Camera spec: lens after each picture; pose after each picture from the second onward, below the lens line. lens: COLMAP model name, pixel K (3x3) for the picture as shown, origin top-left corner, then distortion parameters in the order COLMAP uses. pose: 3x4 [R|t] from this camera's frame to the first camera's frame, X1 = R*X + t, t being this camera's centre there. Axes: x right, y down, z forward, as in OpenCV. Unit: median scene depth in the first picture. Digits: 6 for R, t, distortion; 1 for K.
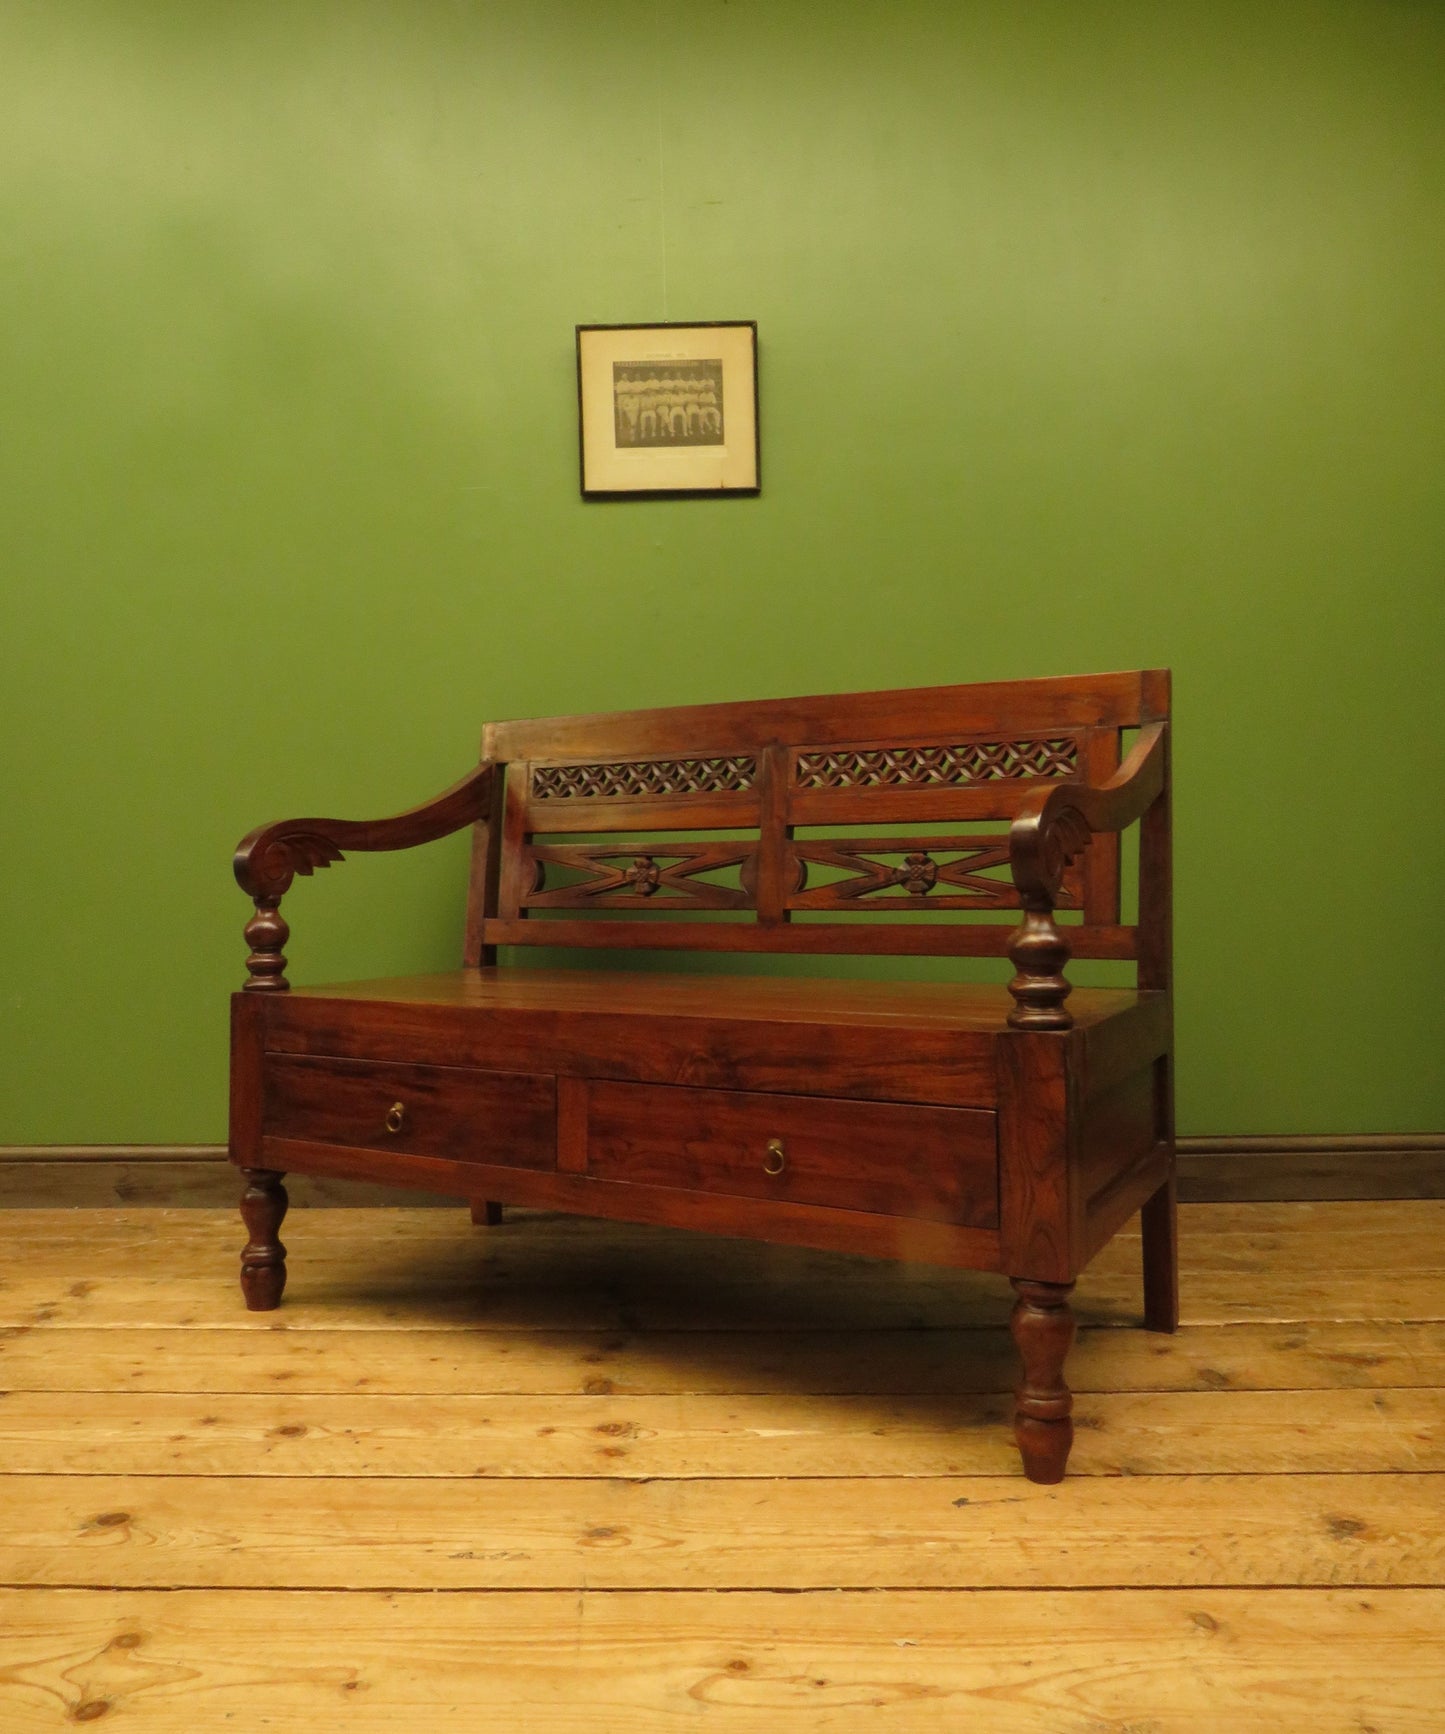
lens RADIAL K [[1300.1, 0, 725.1], [0, 1300.1, 798.7], [0, 0, 1]] dist [-0.033634, 0.007089]
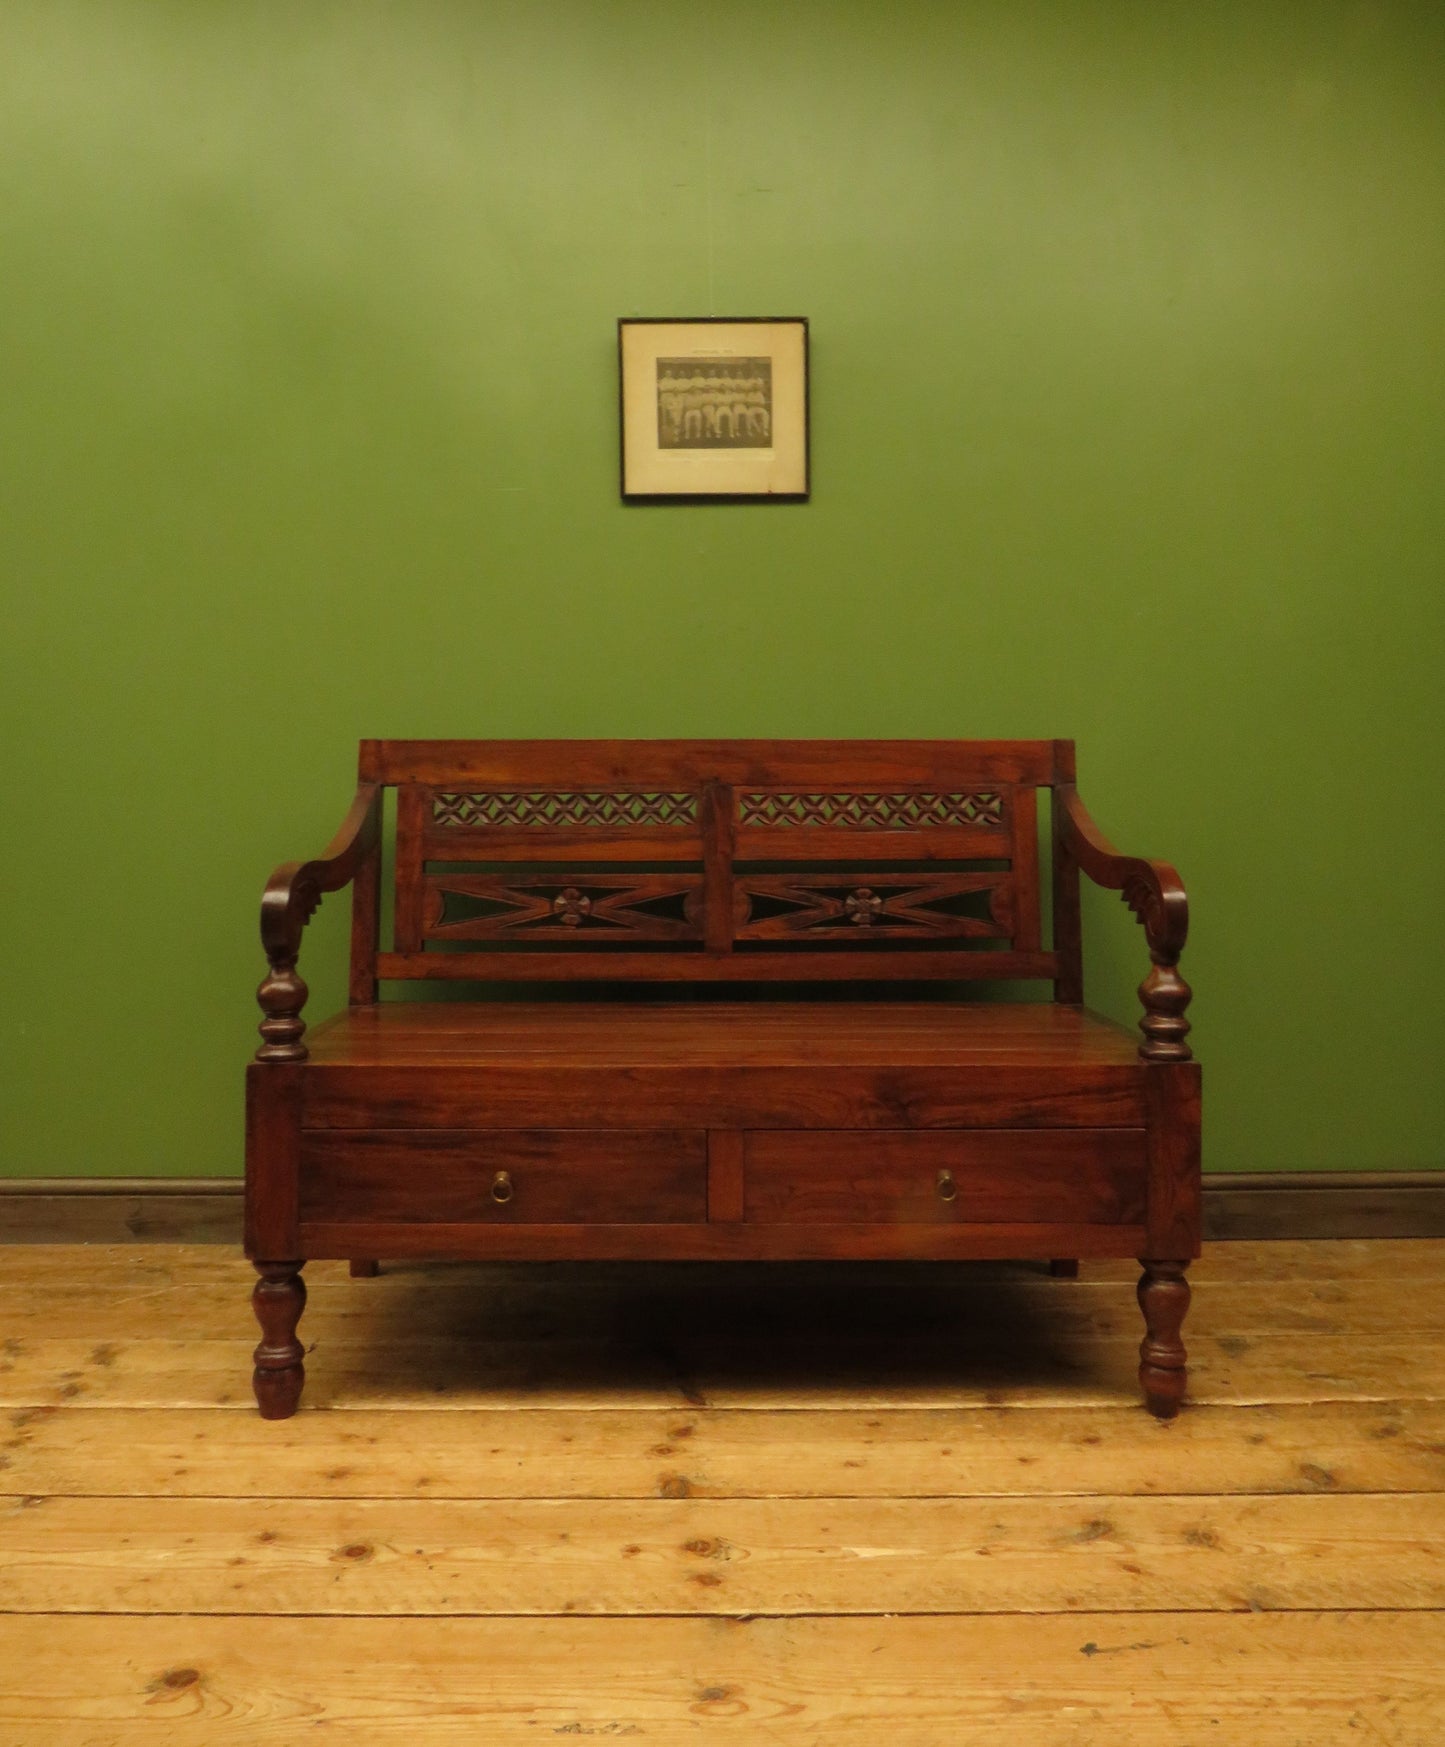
lens RADIAL K [[1302.6, 0, 721.4], [0, 1302.6, 773.2], [0, 0, 1]] dist [-0.035041, 0.010089]
pose [[0.999689, 0.011227, 0.022287, -0.085526], [-0.011752, 0.999652, 0.023607, -0.084615], [-0.022014, -0.023861, 0.999473, 0.063442]]
